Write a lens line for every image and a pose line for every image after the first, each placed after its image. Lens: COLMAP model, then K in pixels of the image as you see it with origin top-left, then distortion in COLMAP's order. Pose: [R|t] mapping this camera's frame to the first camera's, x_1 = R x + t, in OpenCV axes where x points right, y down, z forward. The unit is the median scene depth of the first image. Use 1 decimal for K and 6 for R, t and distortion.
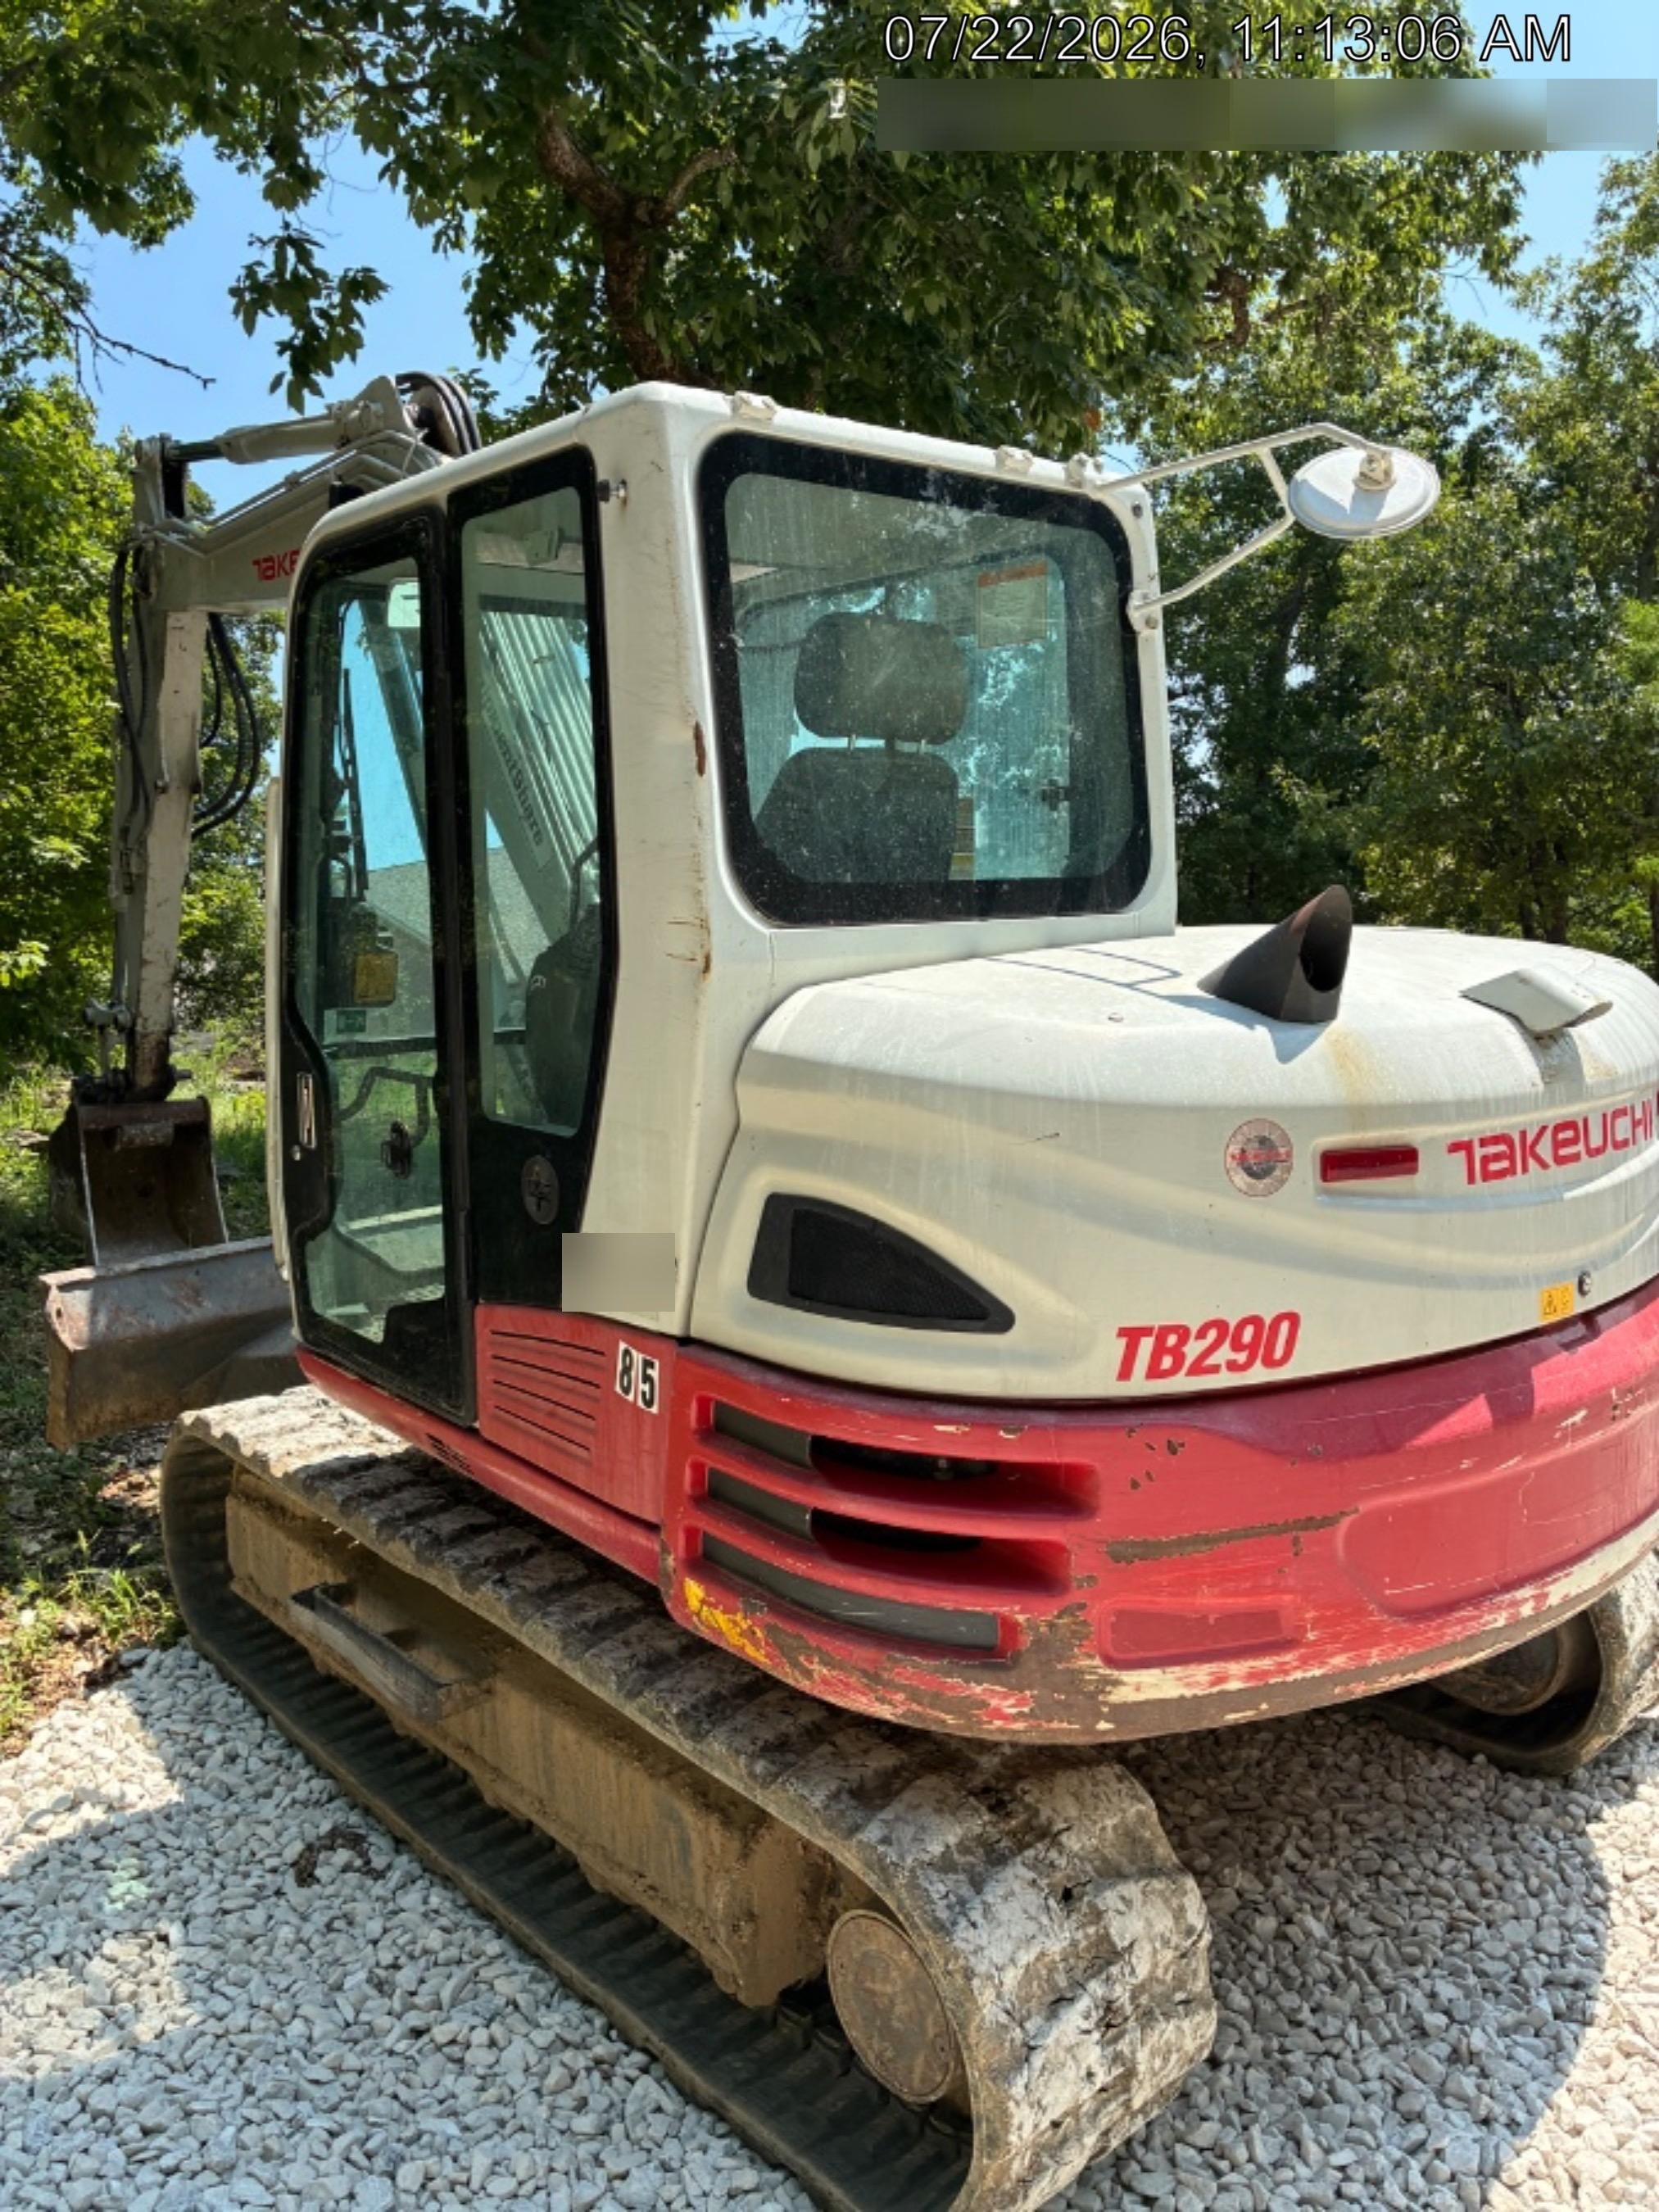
lens RADIAL K [[1708.1, 0, 921.6], [0, 1708.1, 1105.9], [0, 0, 1]] dist [0.030082, -0.002313]
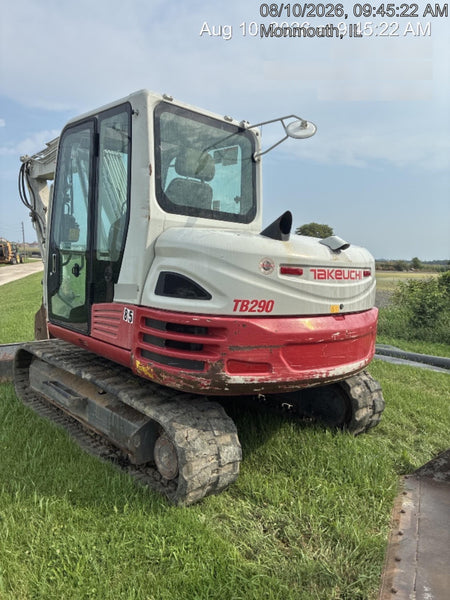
lens RADIAL K [[463.3, 0, 250.0], [0, 463.3, 300.0], [0, 0, 1]] dist [0.030082, -0.002313]
pose [[0.996624, 0.058259, 0.057849, 0.078022], [-0.054969, 0.996865, -0.056908, 0.179619], [-0.060983, 0.053536, 0.996702, -0.219286]]
